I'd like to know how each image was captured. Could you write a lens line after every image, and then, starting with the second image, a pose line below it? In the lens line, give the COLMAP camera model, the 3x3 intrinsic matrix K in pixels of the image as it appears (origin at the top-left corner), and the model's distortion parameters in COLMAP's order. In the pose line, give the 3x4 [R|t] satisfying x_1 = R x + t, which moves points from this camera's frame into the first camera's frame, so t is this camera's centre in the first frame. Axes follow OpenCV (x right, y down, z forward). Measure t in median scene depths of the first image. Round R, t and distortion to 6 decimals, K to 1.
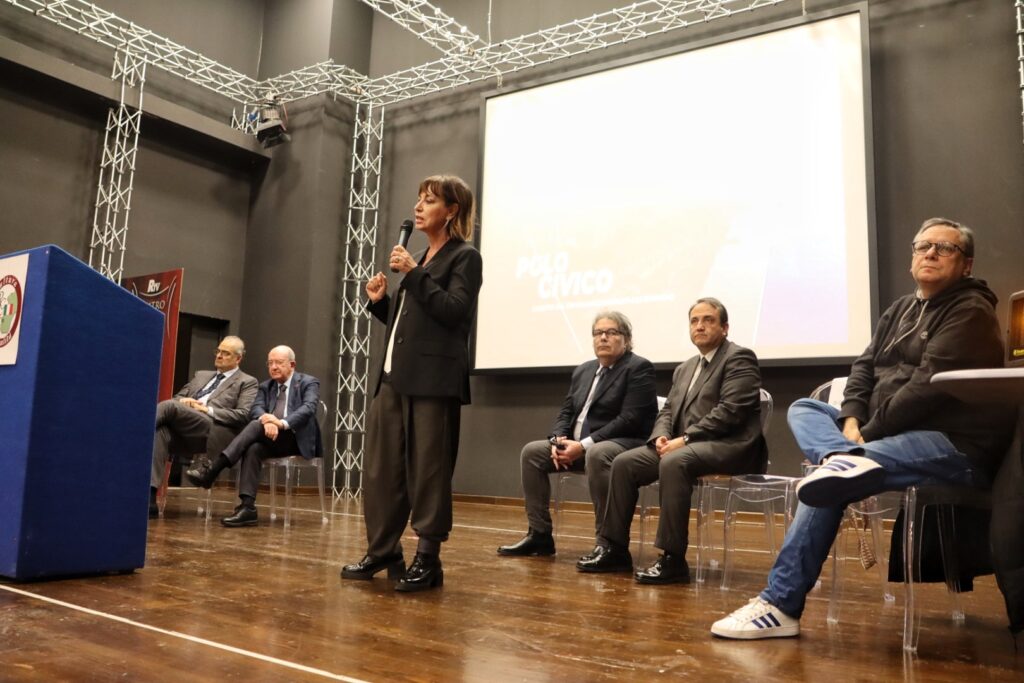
lens RADIAL K [[866.2, 0, 512.0], [0, 866.2, 341.5], [0, 0, 1]] dist [-0.180410, 0.178453]
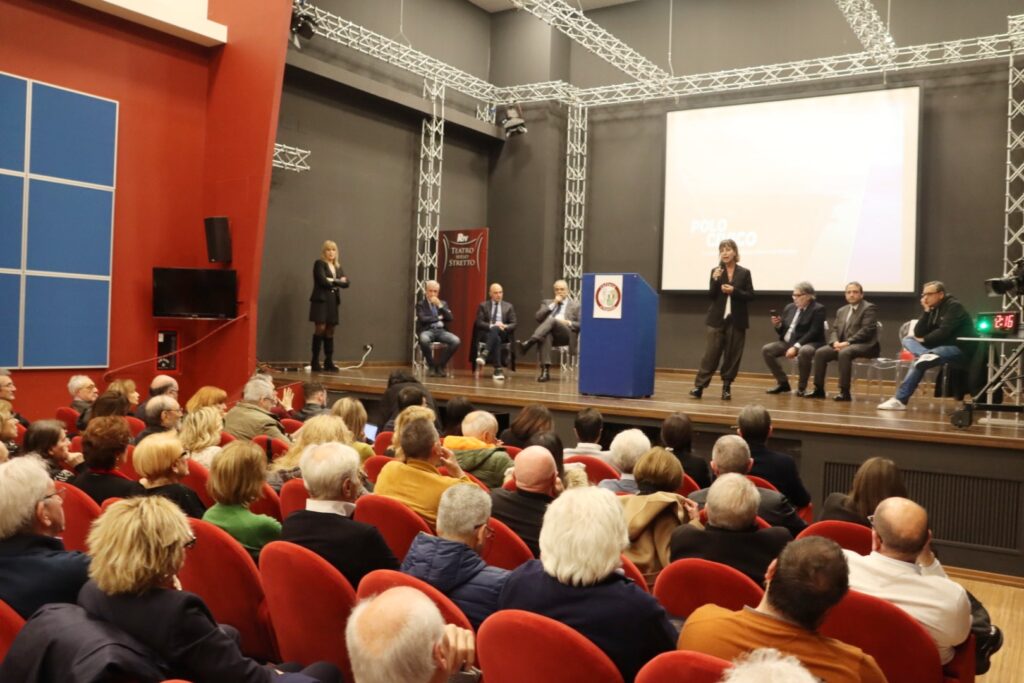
lens RADIAL K [[866.2, 0, 512.0], [0, 866.2, 341.5], [0, 0, 1]] dist [-0.180410, 0.178453]
pose [[0.999995, 0.000558, -0.003161, -0.318380], [-0.000108, 0.990105, 0.140331, -0.097285], [0.003208, -0.140330, 0.990100, -0.588859]]
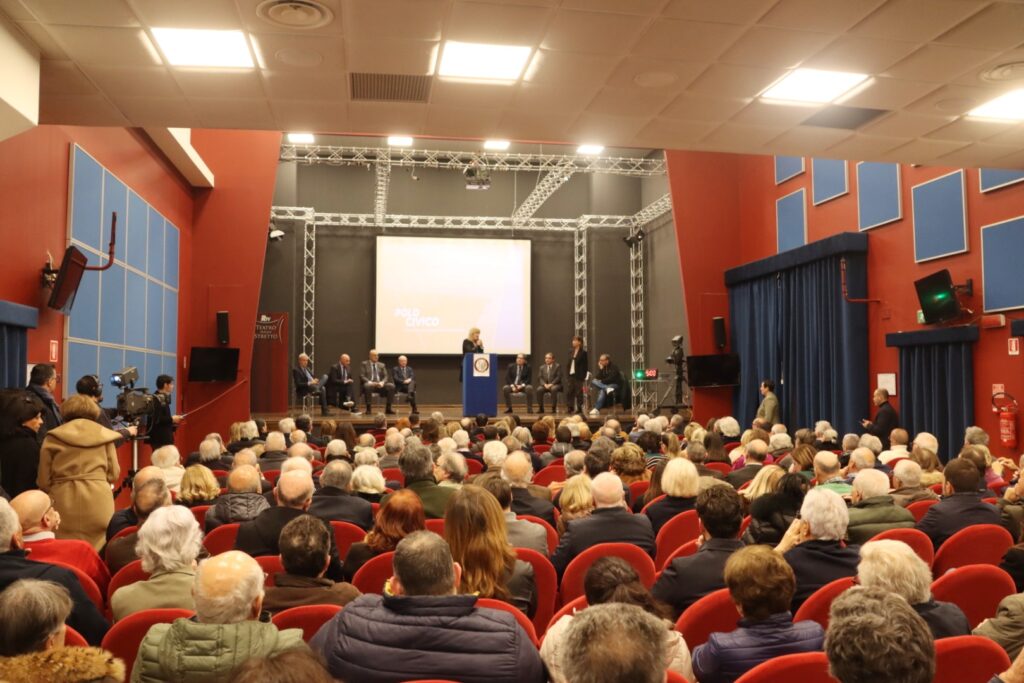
lens RADIAL K [[866.2, 0, 512.0], [0, 866.2, 341.5], [0, 0, 1]] dist [-0.180410, 0.178453]
pose [[0.731443, 0.000473, 0.681903, -1.419450], [-0.063016, 0.995768, 0.066902, -0.188623], [-0.678985, -0.091906, 0.728377, -1.012304]]
